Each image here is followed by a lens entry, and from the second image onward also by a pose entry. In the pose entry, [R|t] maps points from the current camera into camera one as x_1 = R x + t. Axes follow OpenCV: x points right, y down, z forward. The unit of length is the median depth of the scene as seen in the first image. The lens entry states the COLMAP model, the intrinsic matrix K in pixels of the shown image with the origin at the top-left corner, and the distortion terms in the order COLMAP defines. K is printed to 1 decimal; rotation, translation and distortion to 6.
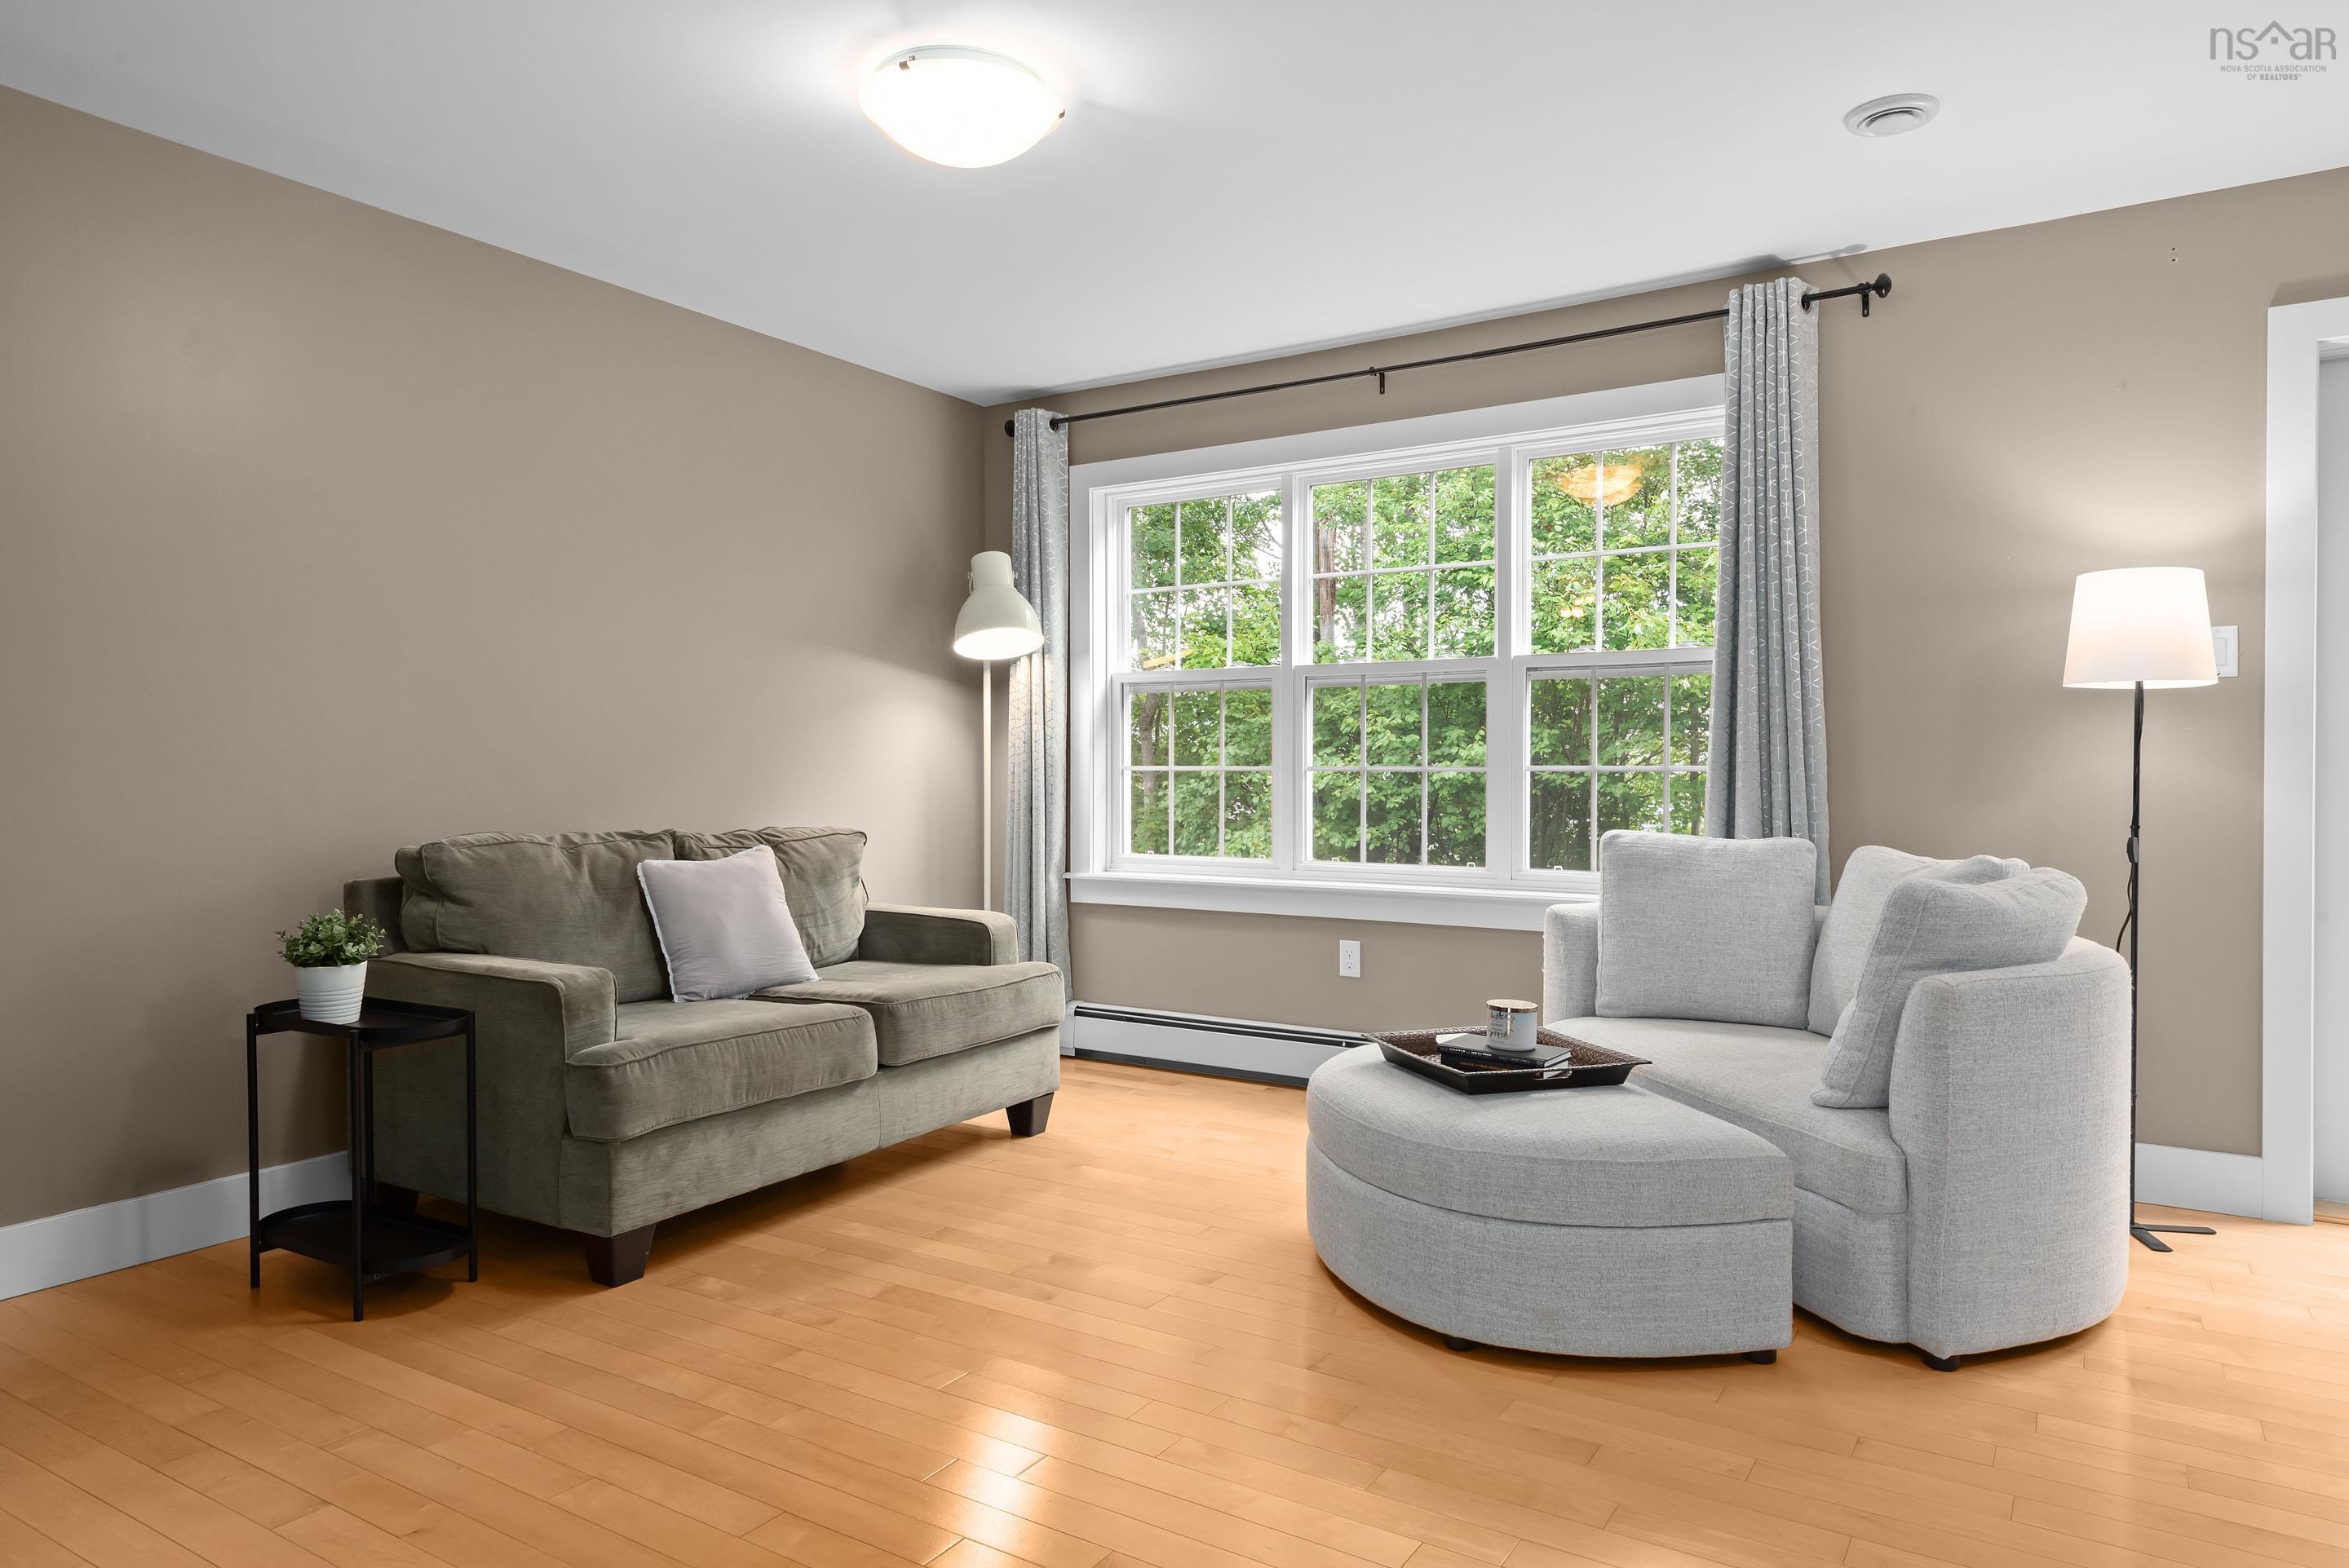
lens RADIAL K [[1446.5, 0, 1170.6], [0, 1446.5, 787.2], [0, 0, 1]] dist [0.040058, -0.031609]
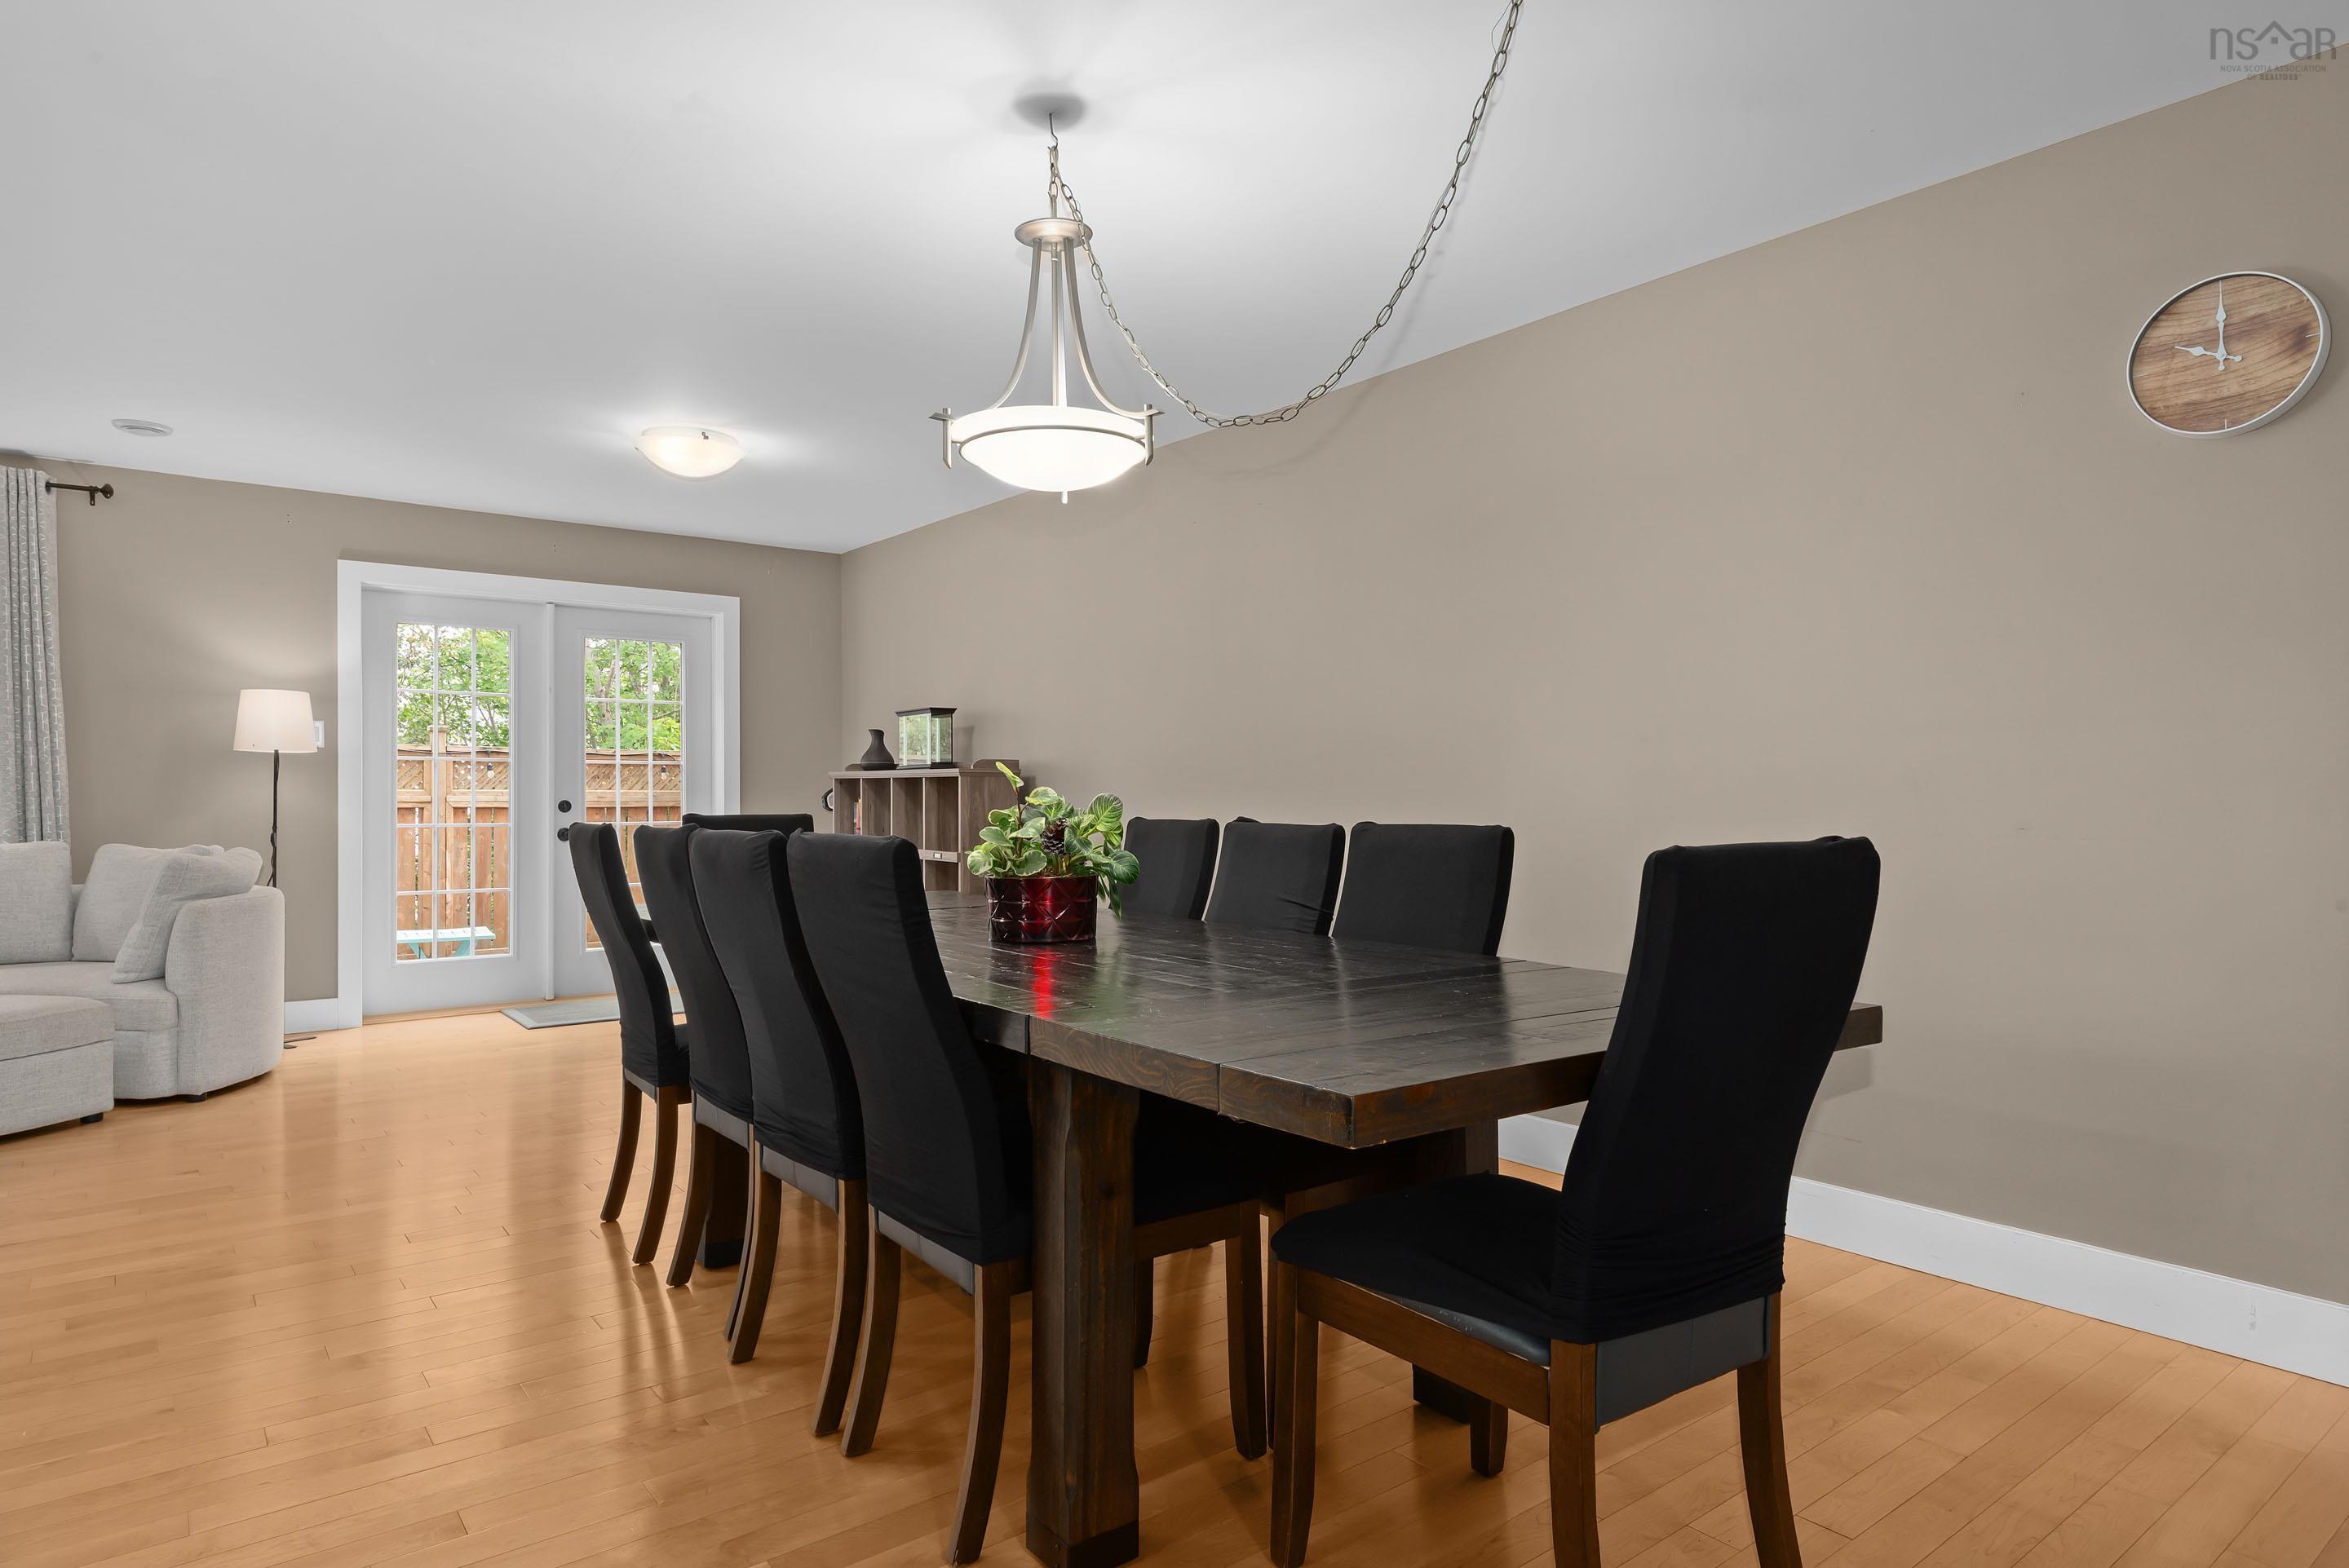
lens RADIAL K [[1320.9, 0, 1183.8], [0, 1320.9, 792.0], [0, 0, 1]] dist [0.031131, -0.019019]
pose [[0.329855, 0.001334, 0.944031, -0.488931], [0.011909, 0.999914, -0.005574, 0.004822], [-0.943956, 0.013081, 0.329811, -0.567635]]
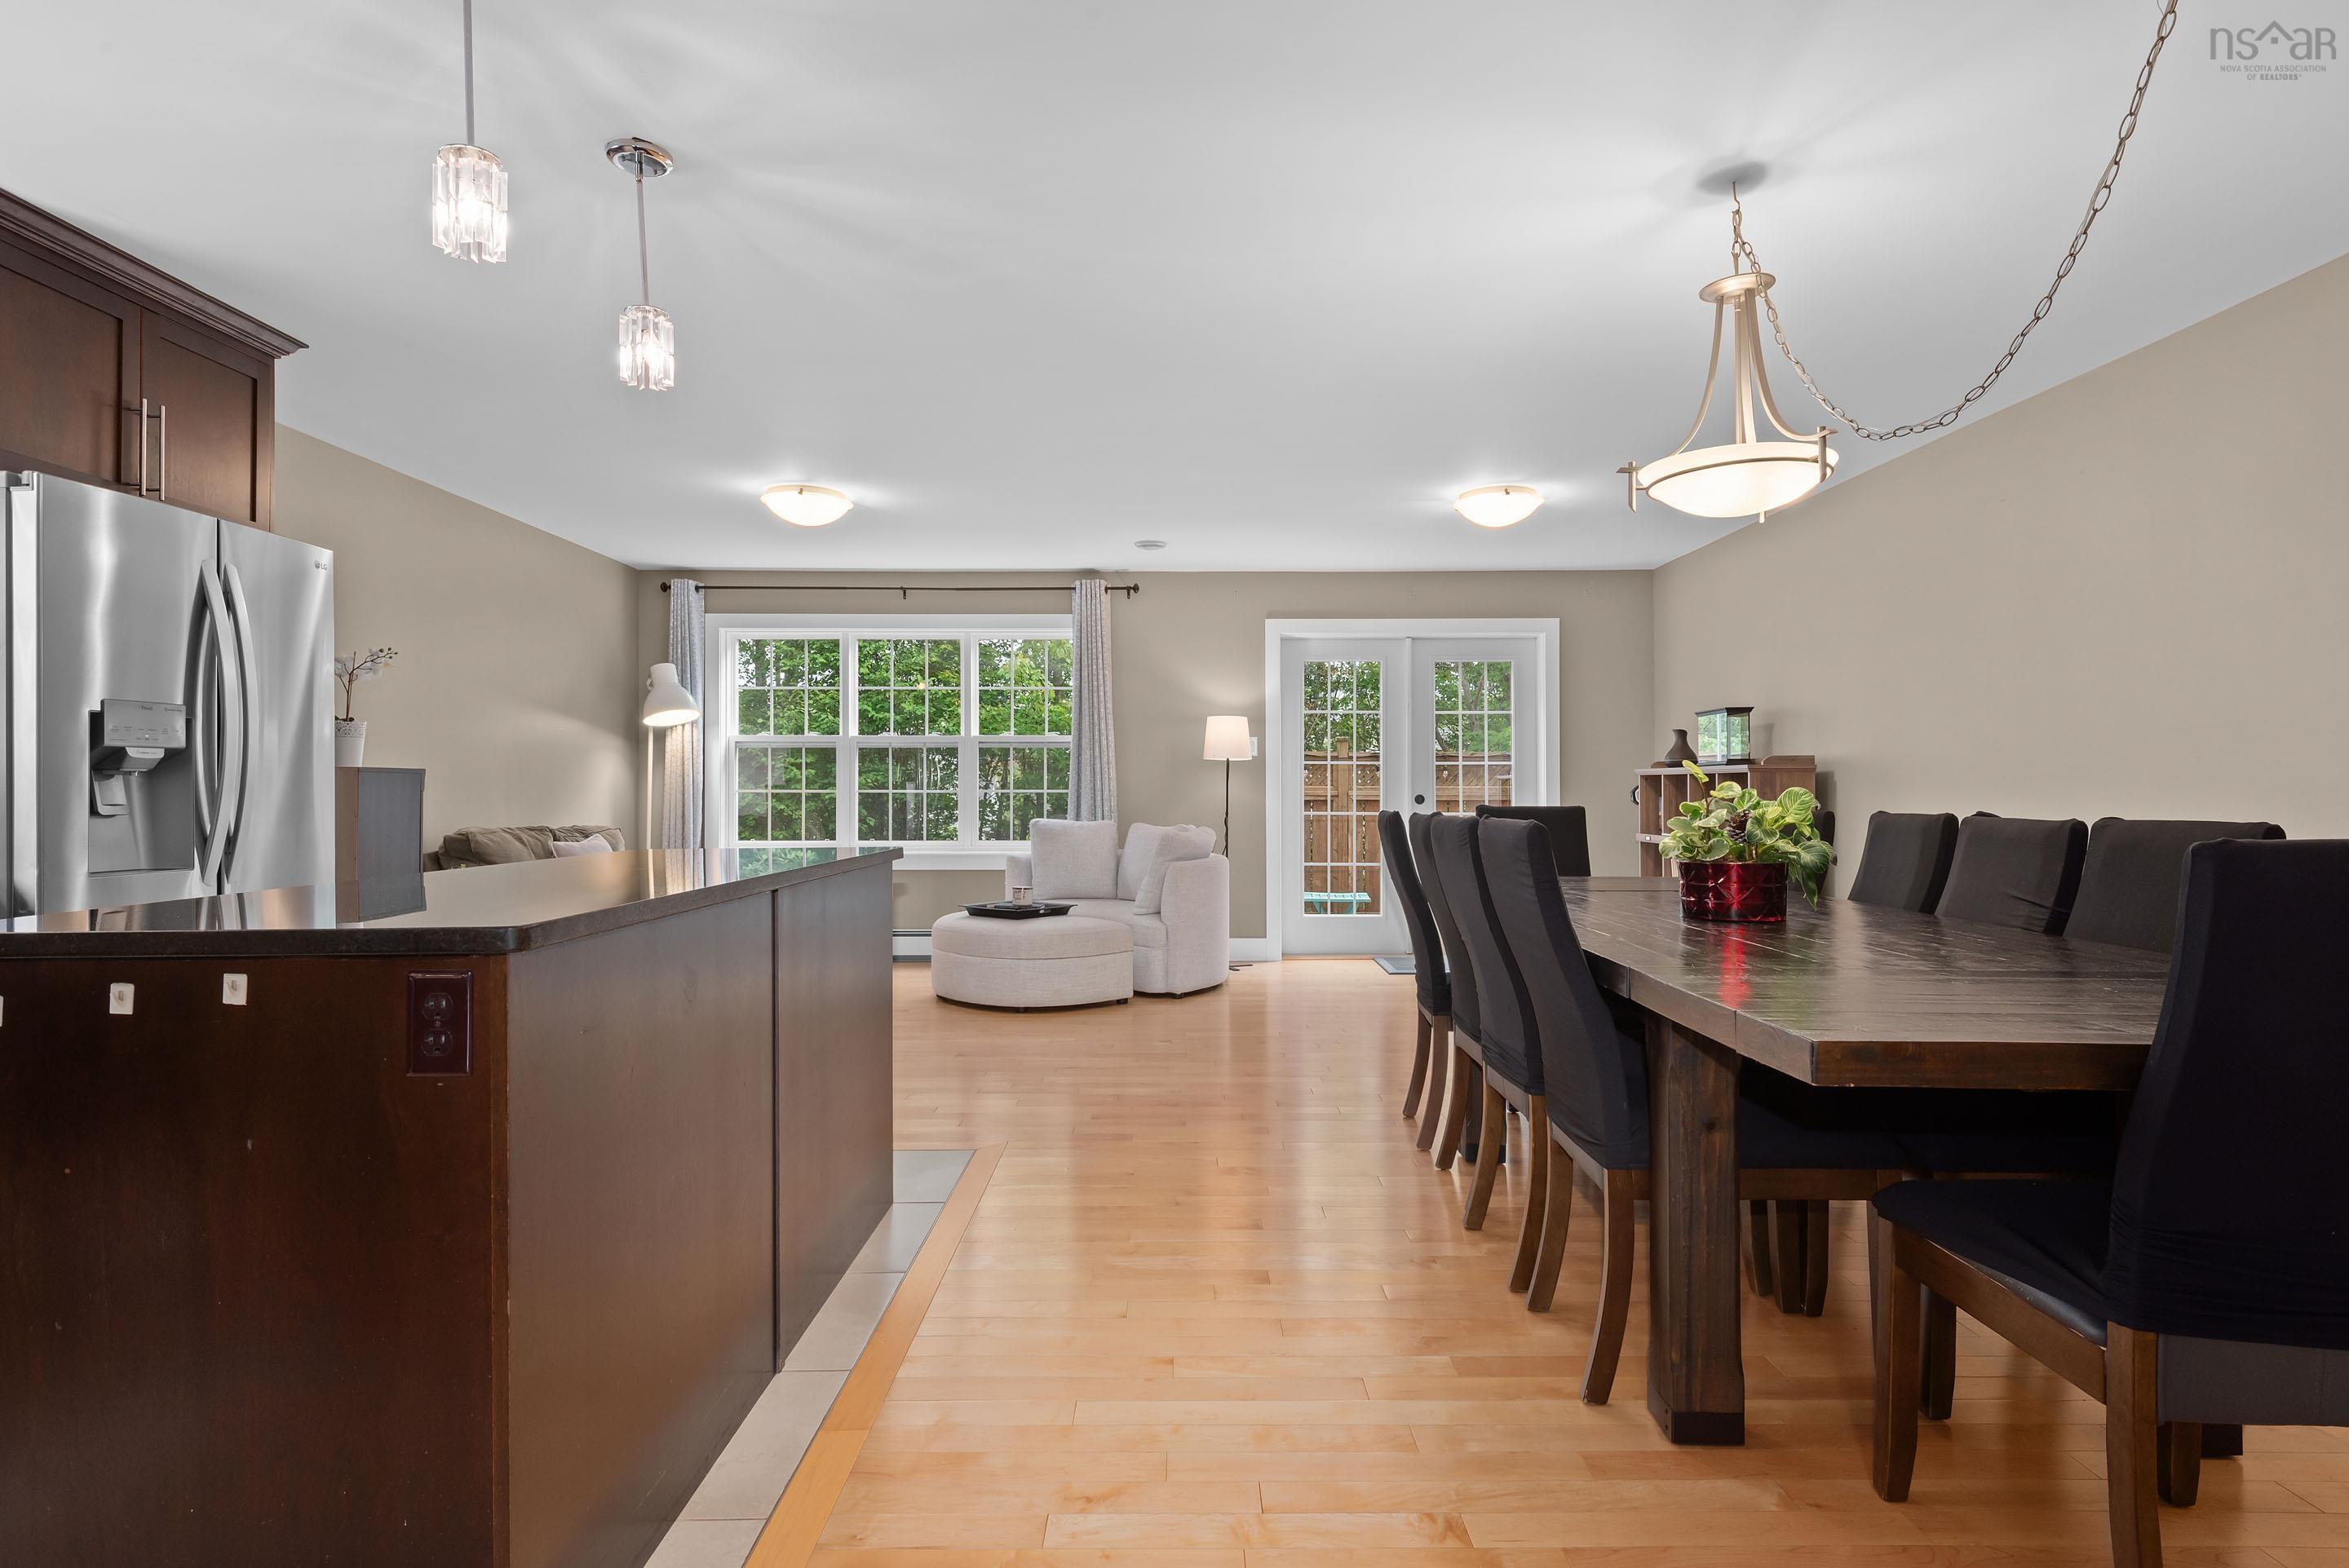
lens RADIAL K [[1221.5, 0, 1174.5], [0, 1221.5, 784.0], [0, 0, 1]] dist [0.002246, 0.000355]
pose [[0.844791, 0.001946, 0.535093, -0.516079], [0.007674, 0.999846, -0.015752, 0.007417], [-0.535041, 0.017413, 0.844647, -0.697987]]
